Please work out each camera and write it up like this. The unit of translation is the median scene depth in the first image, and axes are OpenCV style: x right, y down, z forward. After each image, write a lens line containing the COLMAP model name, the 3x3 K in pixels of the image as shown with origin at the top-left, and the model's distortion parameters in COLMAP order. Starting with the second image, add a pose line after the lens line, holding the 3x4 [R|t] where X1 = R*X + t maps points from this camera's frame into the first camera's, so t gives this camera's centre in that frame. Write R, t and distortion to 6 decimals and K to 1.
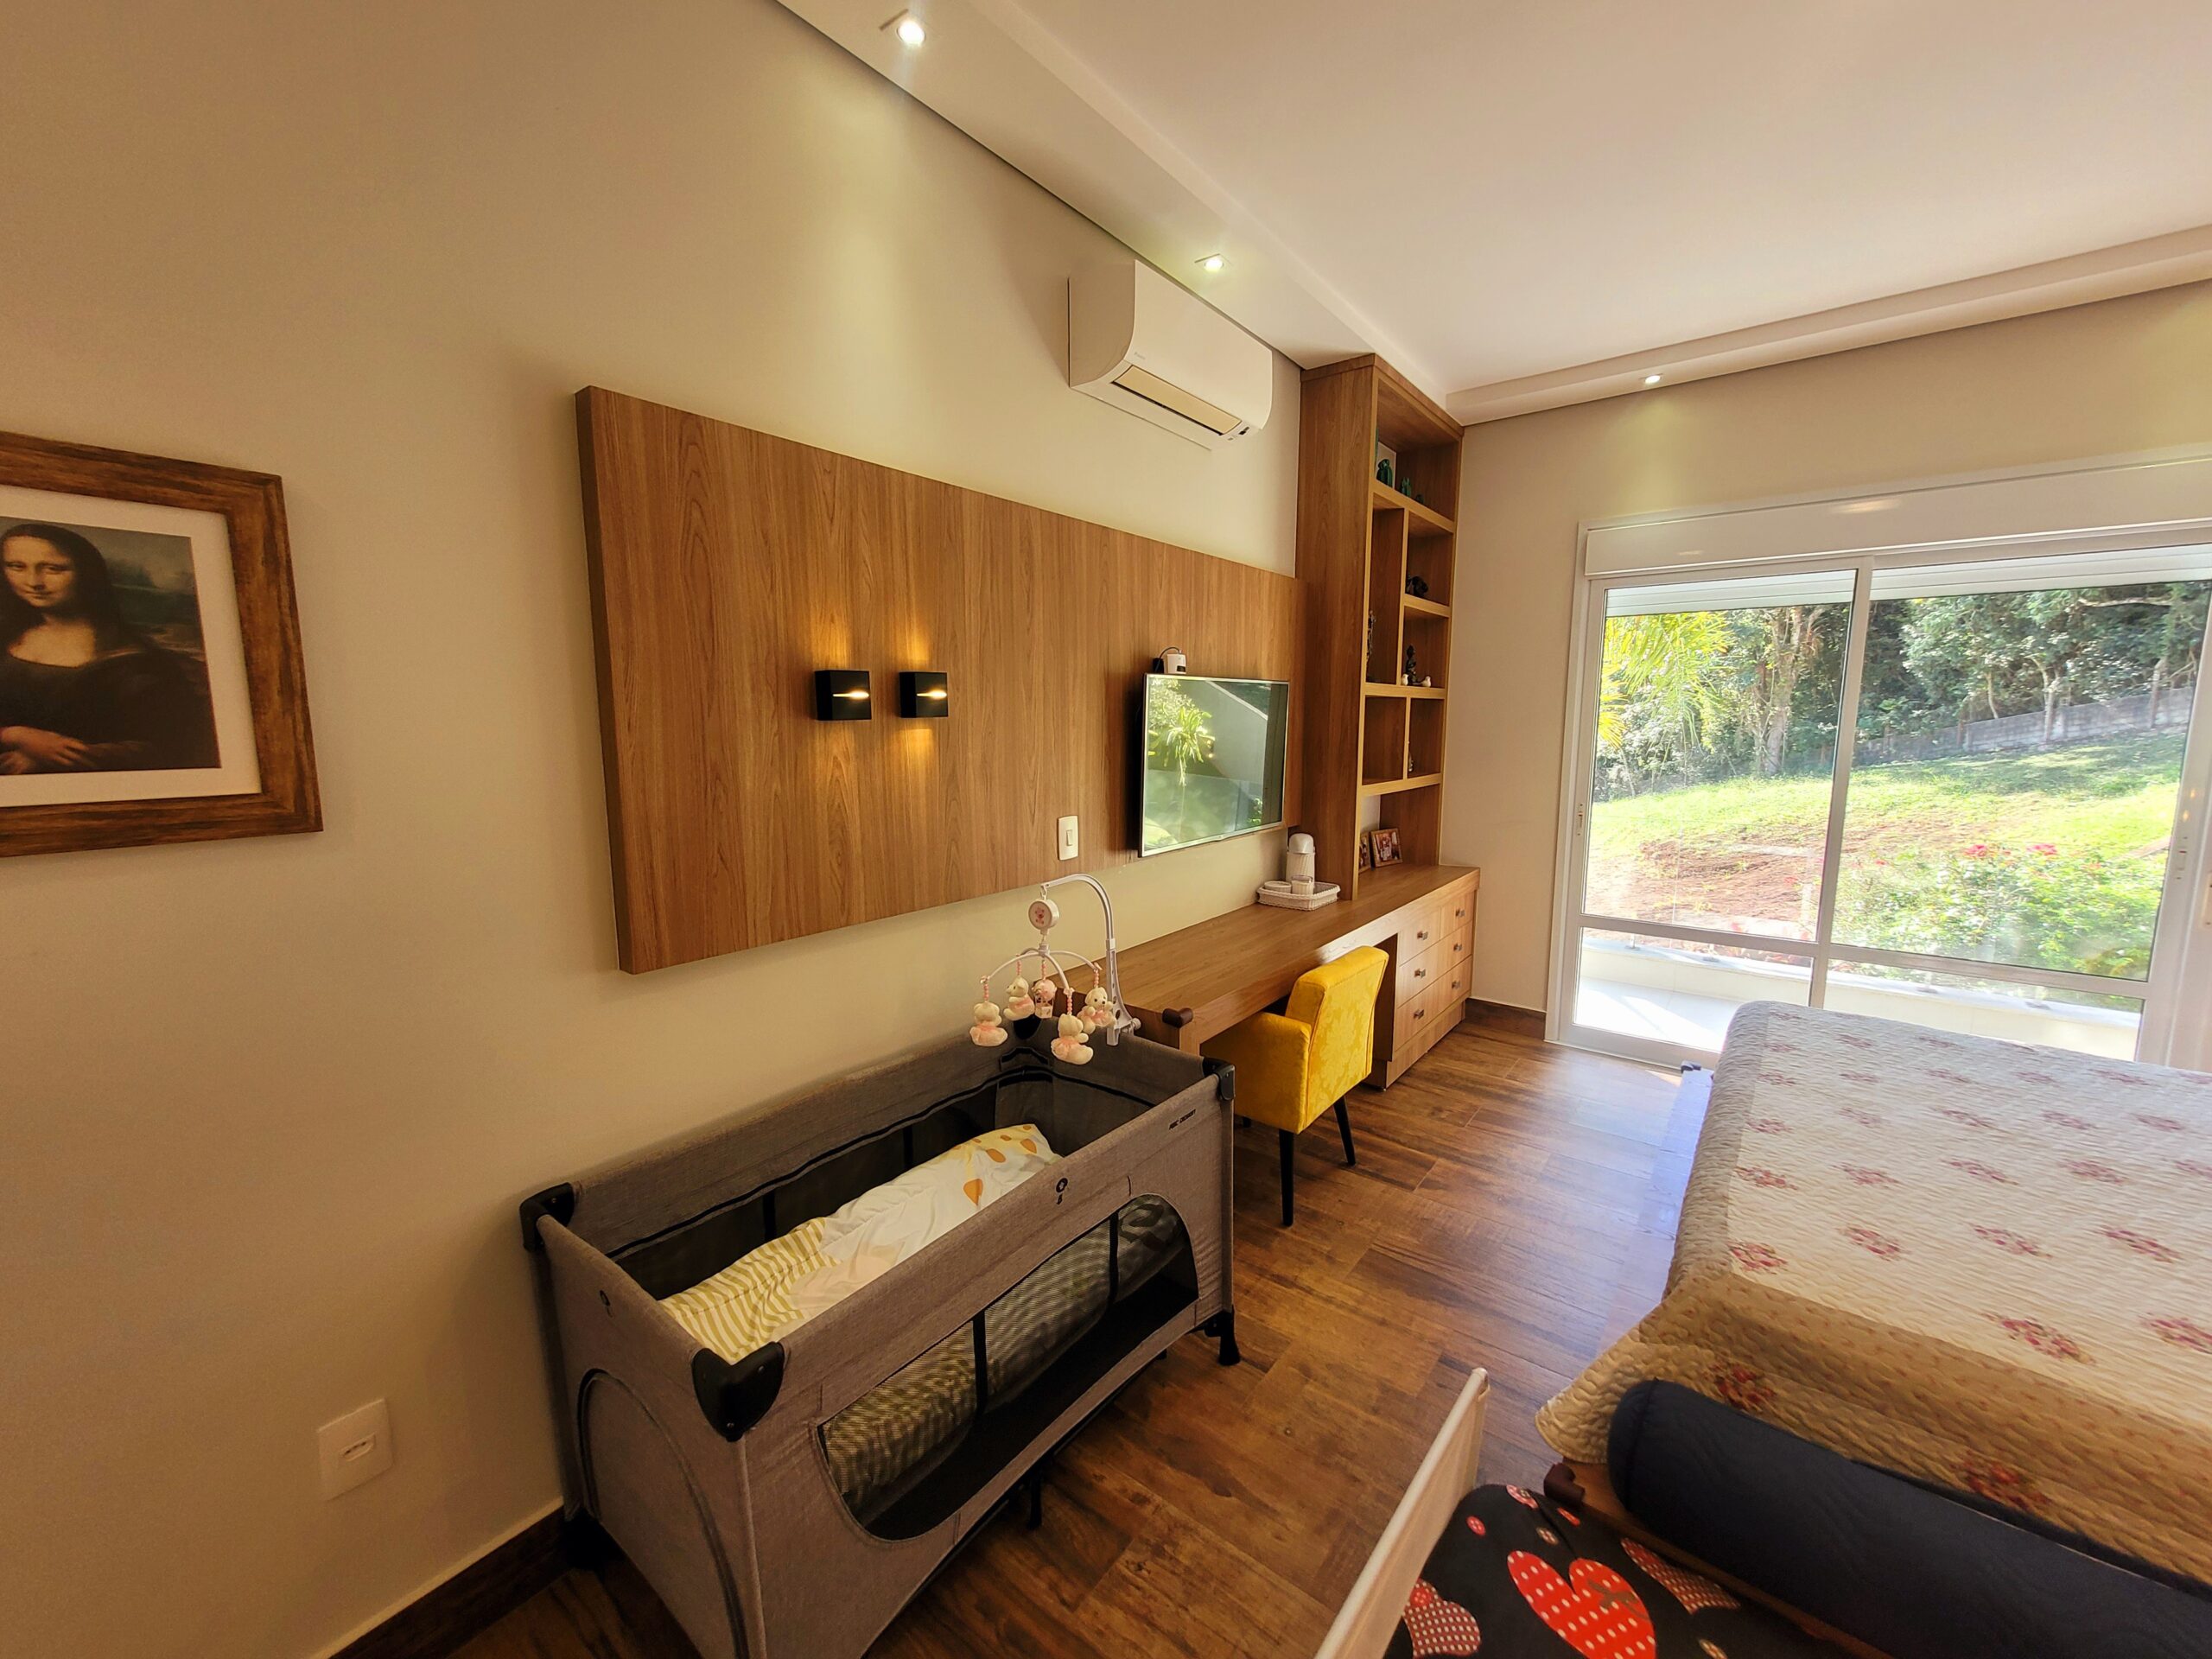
lens RADIAL K [[869.2, 0, 1104.4], [0, 869.2, 833.4], [0, 0, 1]] dist [-0.000391, 0.000699]
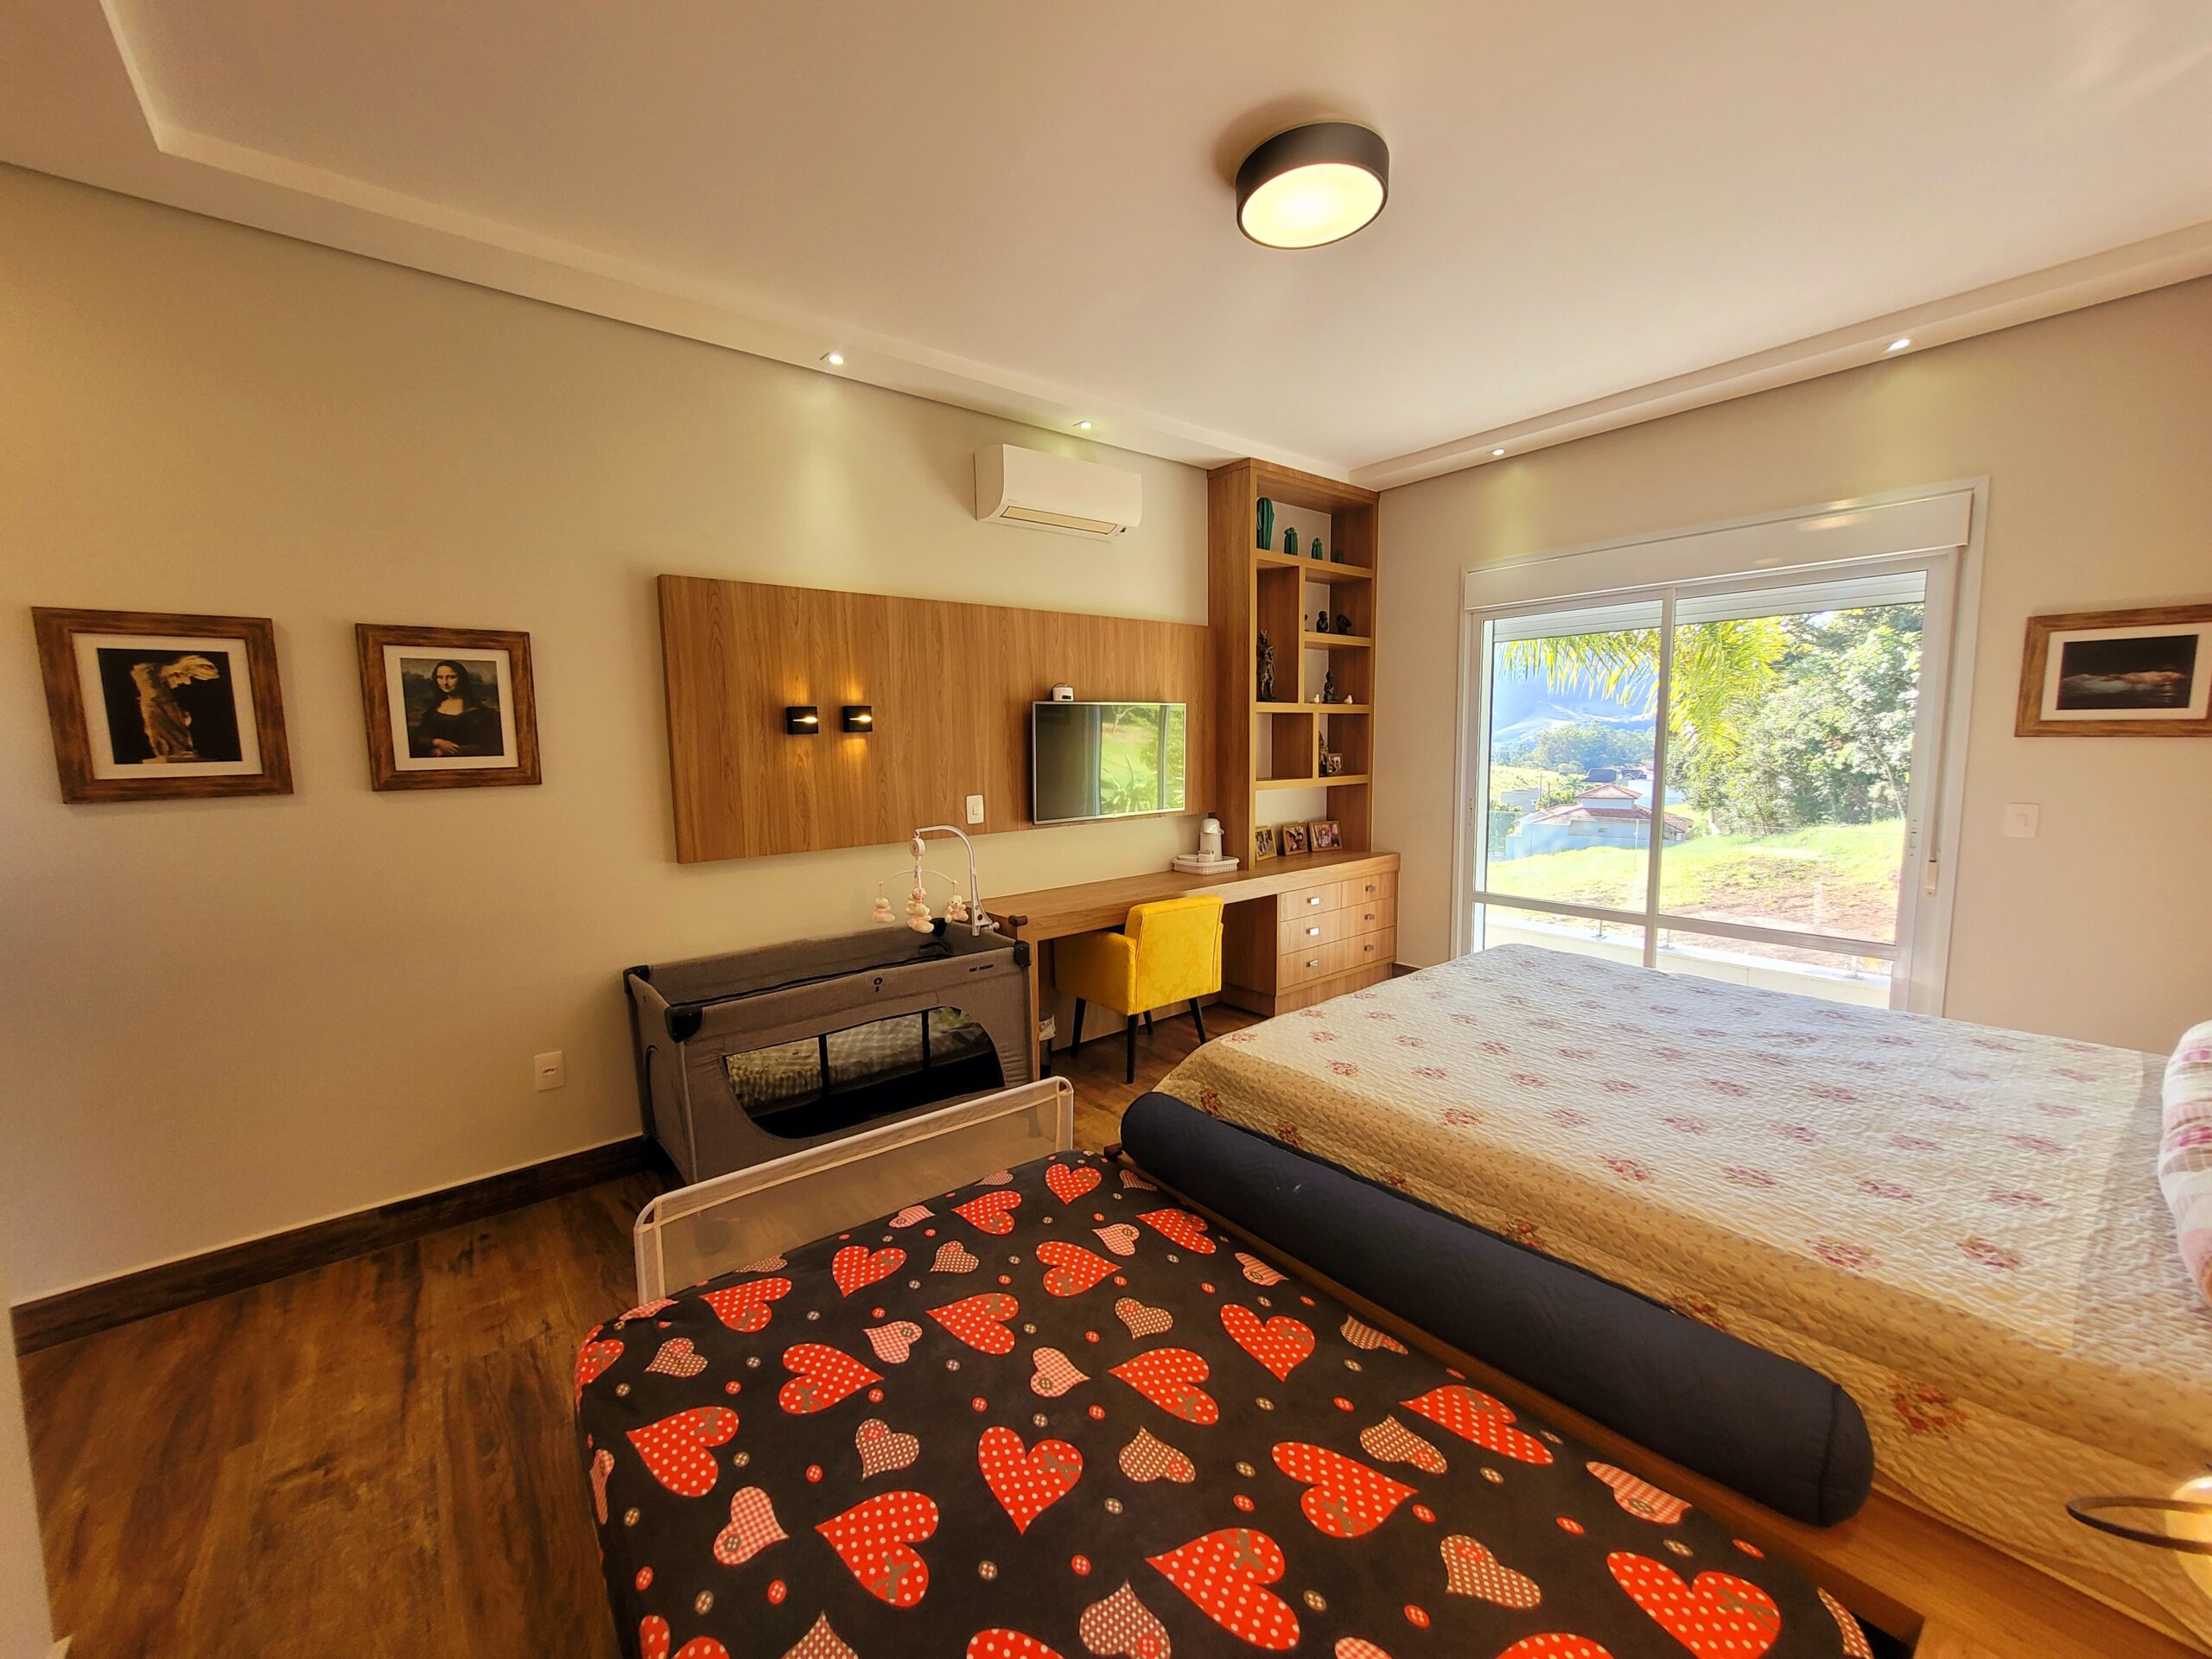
lens RADIAL K [[869.2, 0, 1105.9], [0, 869.2, 833.1], [0, 0, 1]] dist [-0.000391, 0.000699]
pose [[0.976305, 0.009681, -0.216183, 0.639958], [-0.014633, 0.999666, -0.021317, 0.093546], [0.215904, 0.023976, 0.976120, -0.555648]]
